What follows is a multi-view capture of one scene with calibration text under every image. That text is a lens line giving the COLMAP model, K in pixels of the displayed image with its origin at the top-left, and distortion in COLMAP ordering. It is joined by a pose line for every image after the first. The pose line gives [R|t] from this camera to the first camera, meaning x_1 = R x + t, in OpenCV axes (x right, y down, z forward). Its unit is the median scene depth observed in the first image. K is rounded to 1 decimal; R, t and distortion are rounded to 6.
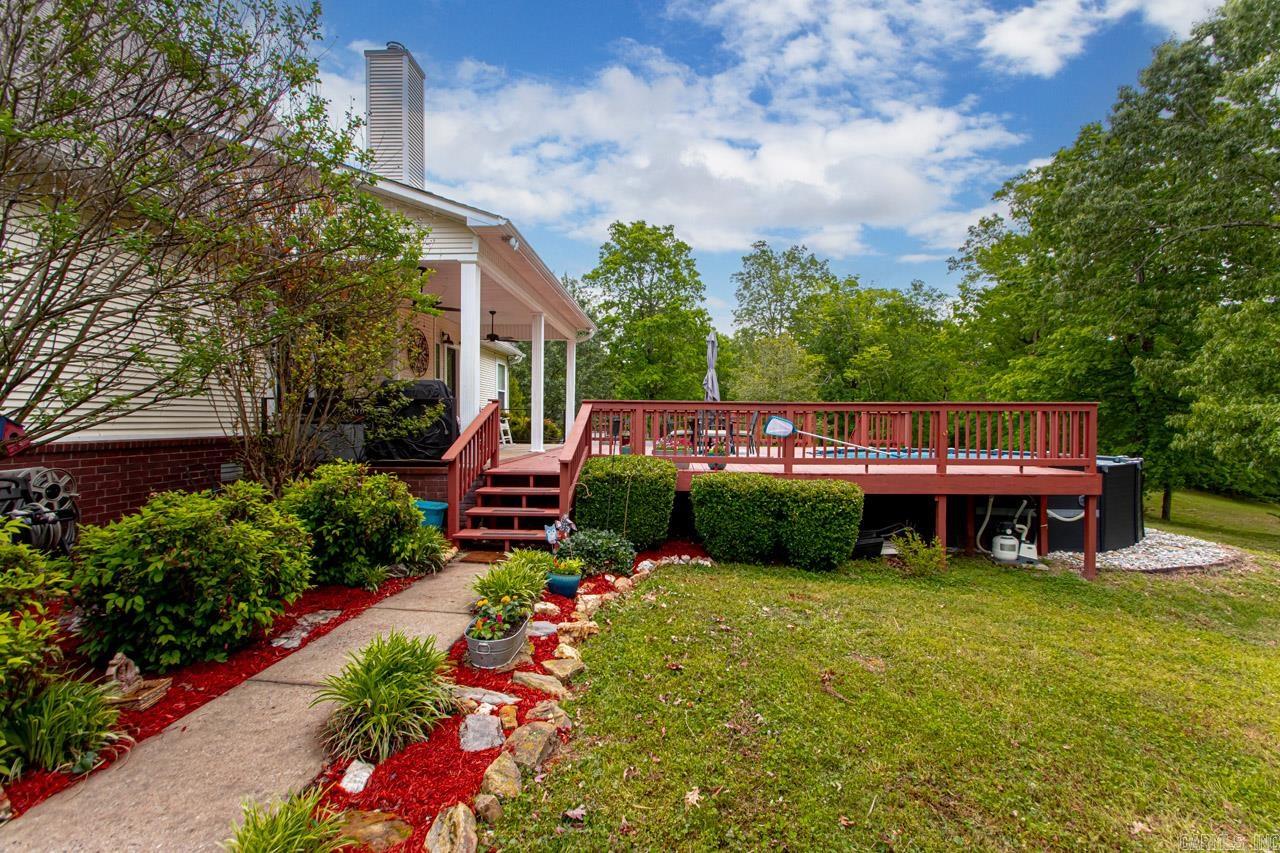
lens RADIAL K [[596.2, 0, 640.0], [0, 596.2, 424.6], [0, 0, 1]] dist [-0.004978, -0.000323]
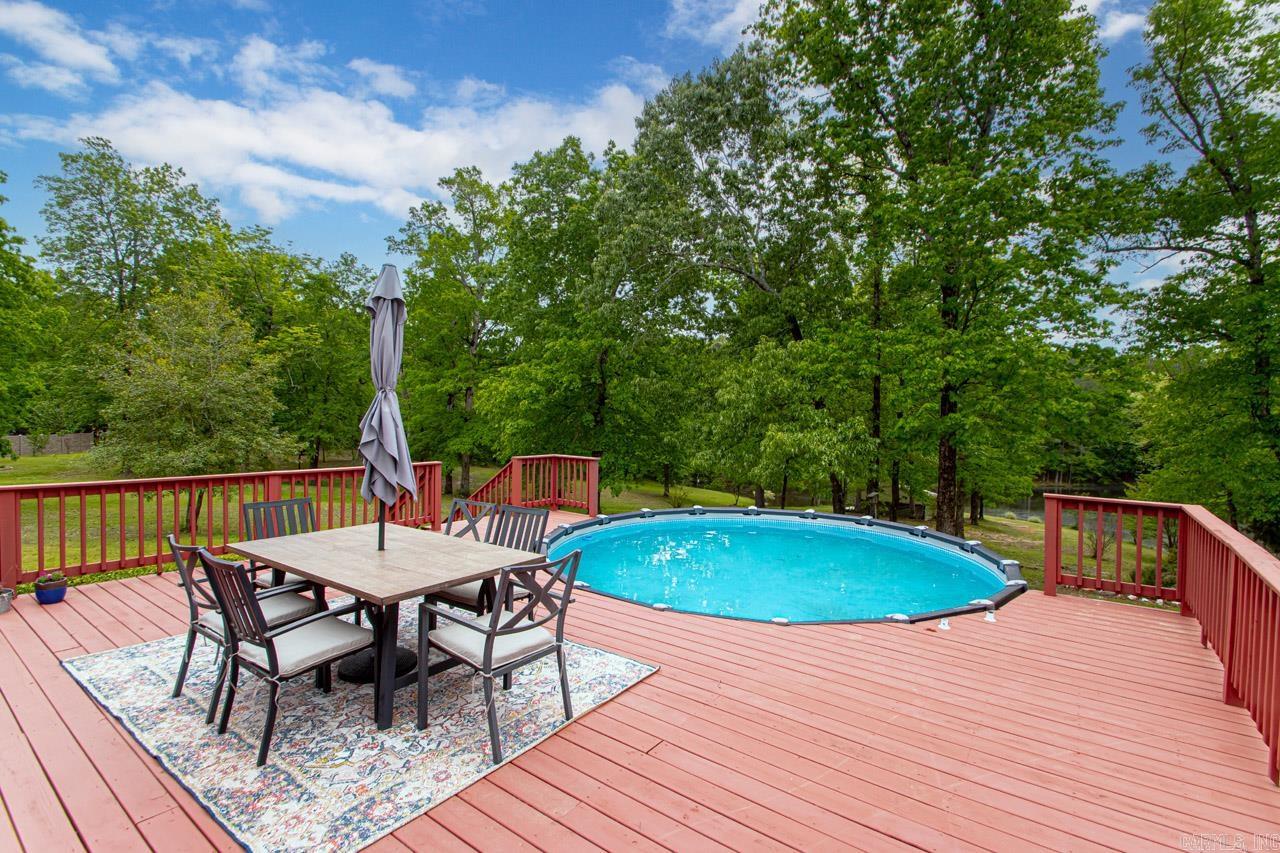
lens RADIAL K [[596.2, 0, 638.5], [0, 596.2, 422.9], [0, 0, 1]] dist [-0.004978, -0.000323]
pose [[0.550881, -0.011047, 0.834511, -0.014499], [-0.008924, 0.999777, 0.019126, -0.023497], [-0.834536, -0.017984, 0.550659, 0.192229]]
